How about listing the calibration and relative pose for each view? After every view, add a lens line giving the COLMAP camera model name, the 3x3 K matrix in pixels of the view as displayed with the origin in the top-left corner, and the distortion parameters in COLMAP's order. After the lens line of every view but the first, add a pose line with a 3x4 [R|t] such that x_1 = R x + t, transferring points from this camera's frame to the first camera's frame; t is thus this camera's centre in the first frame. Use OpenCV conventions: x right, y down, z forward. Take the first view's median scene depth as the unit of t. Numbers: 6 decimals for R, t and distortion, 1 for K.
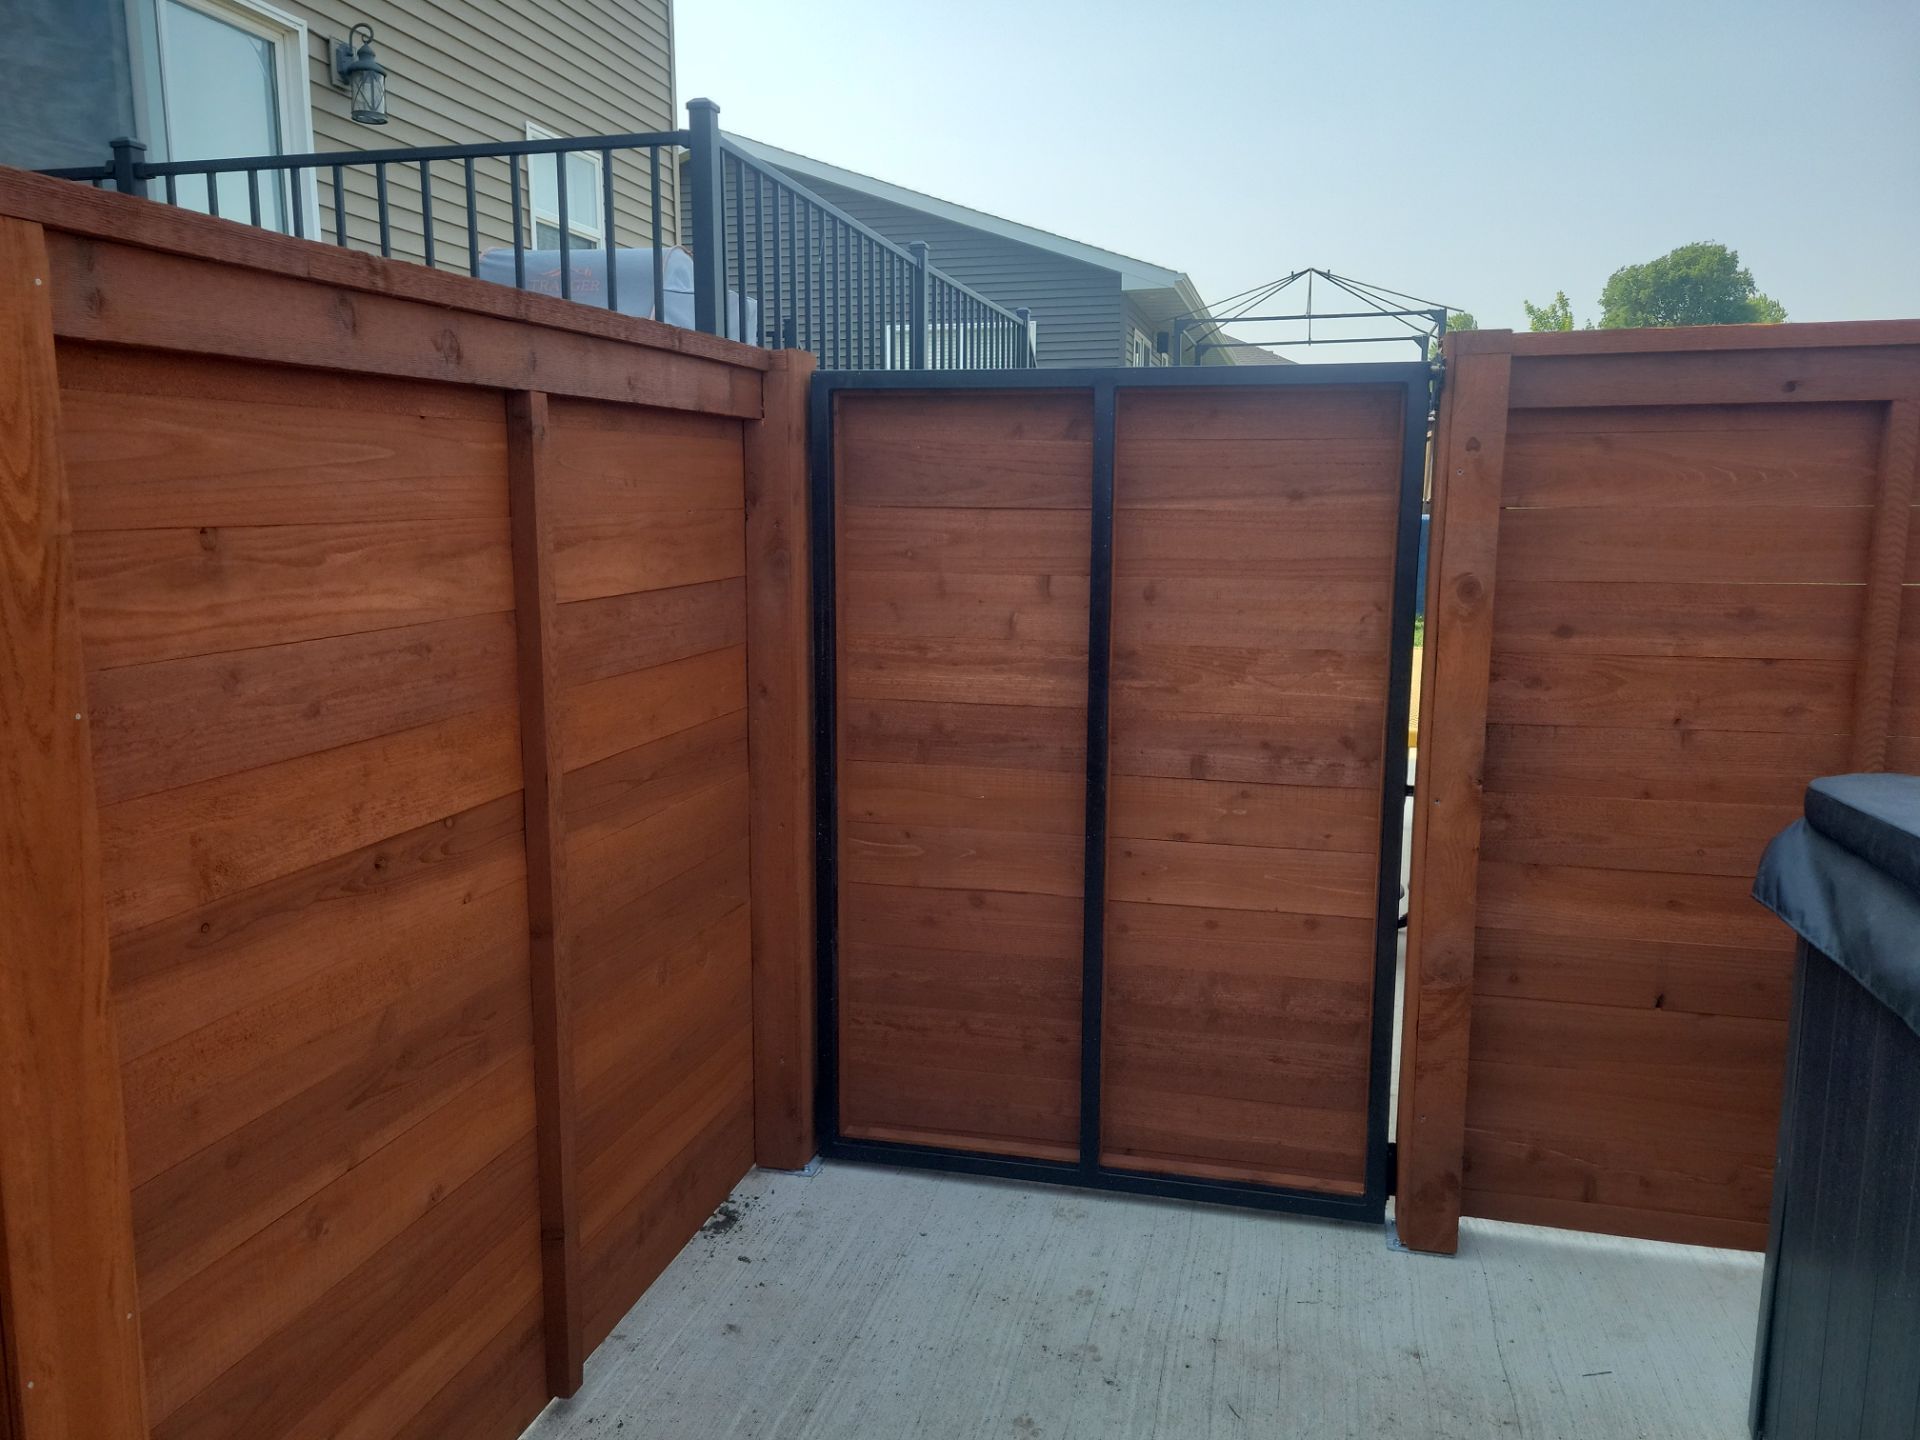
lens RADIAL K [[1438.8, 0, 920.5], [0, 1438.8, 724.3], [0, 0, 1]] dist [0.049905, -0.028555]
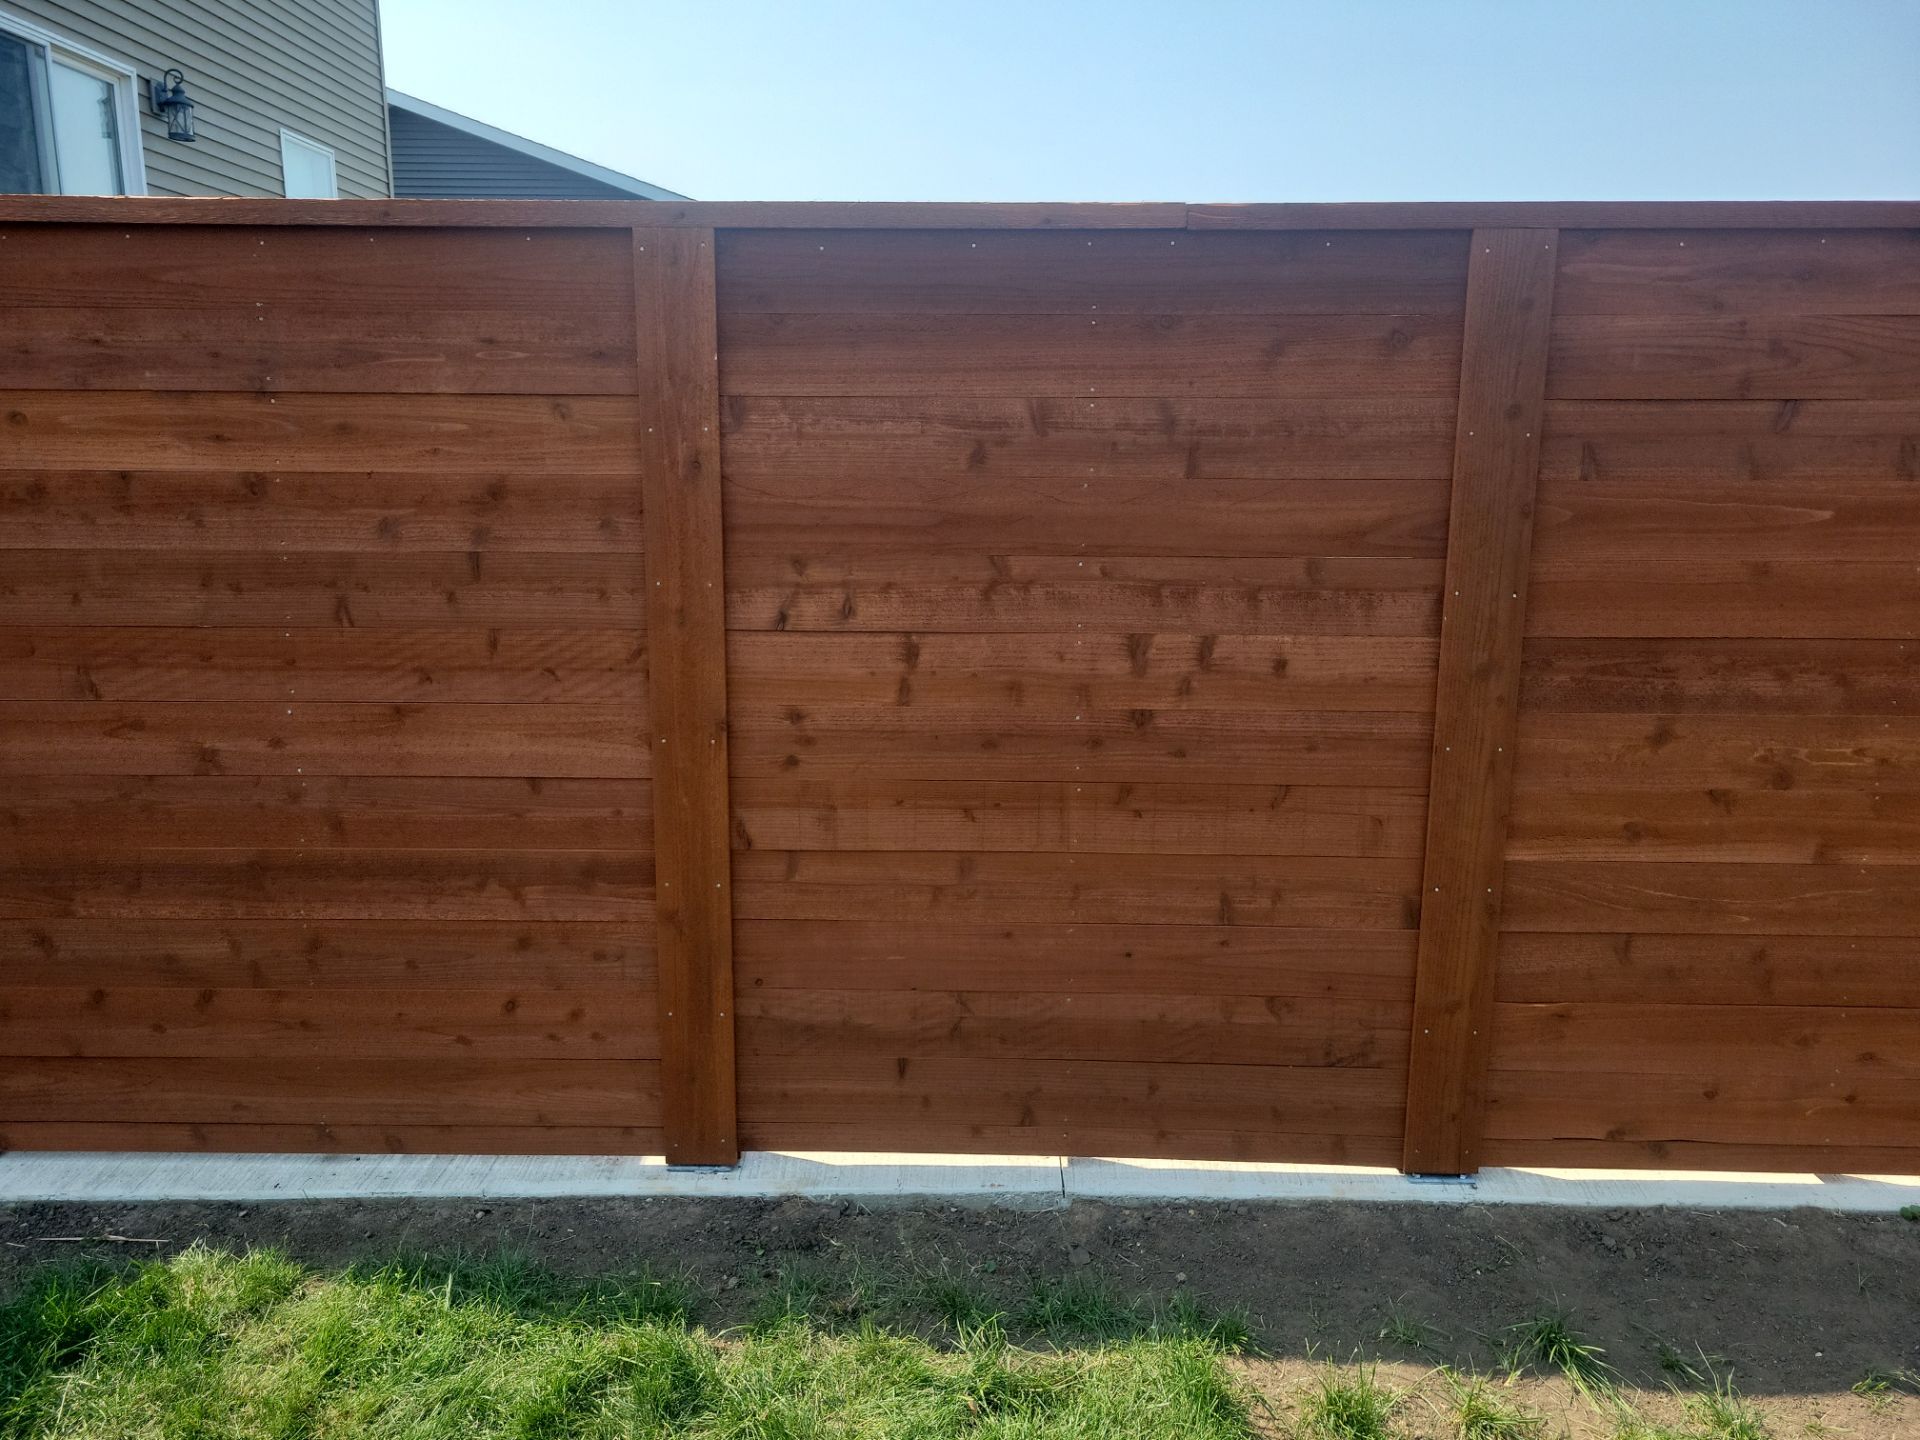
lens RADIAL K [[1438.8, 0, 922.1], [0, 1438.8, 721.0], [0, 0, 1]] dist [0.049905, -0.028555]
pose [[0.975180, -0.036127, 0.218444, -0.032127], [0.027071, 0.998651, 0.044308, 0.227207], [-0.219750, -0.037295, 0.974843, -1.246955]]
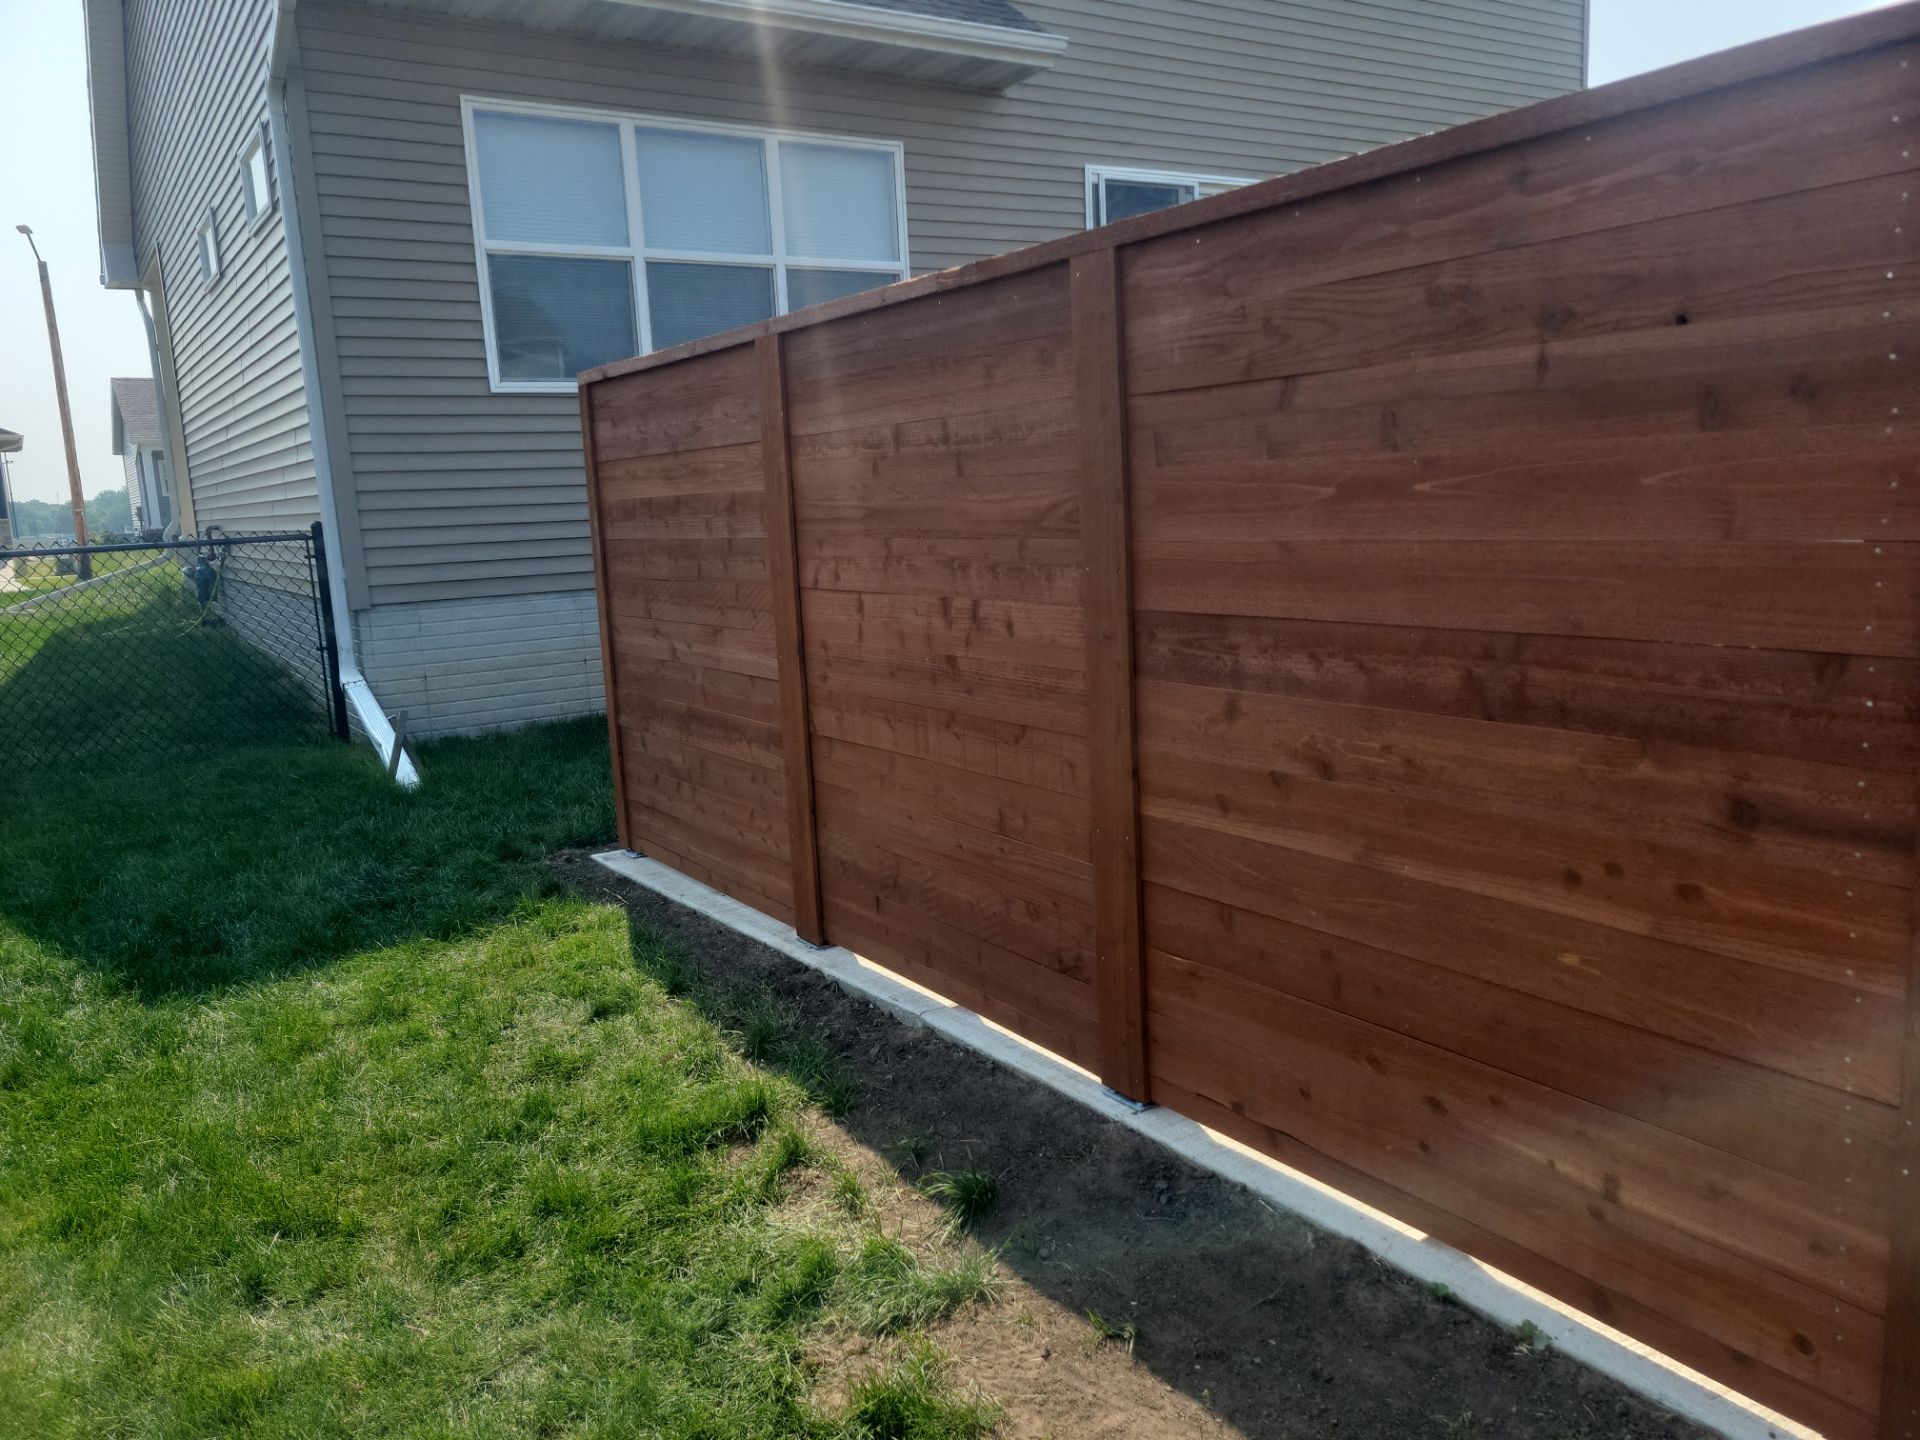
lens RADIAL K [[1438.8, 0, 945.2], [0, 1438.8, 717.2], [0, 0, 1]] dist [0.049905, -0.028555]
pose [[0.731800, 0.072563, -0.677646, 1.179147], [-0.059468, 0.997322, 0.042574, 0.266966], [0.678920, 0.009143, 0.734155, -1.267445]]
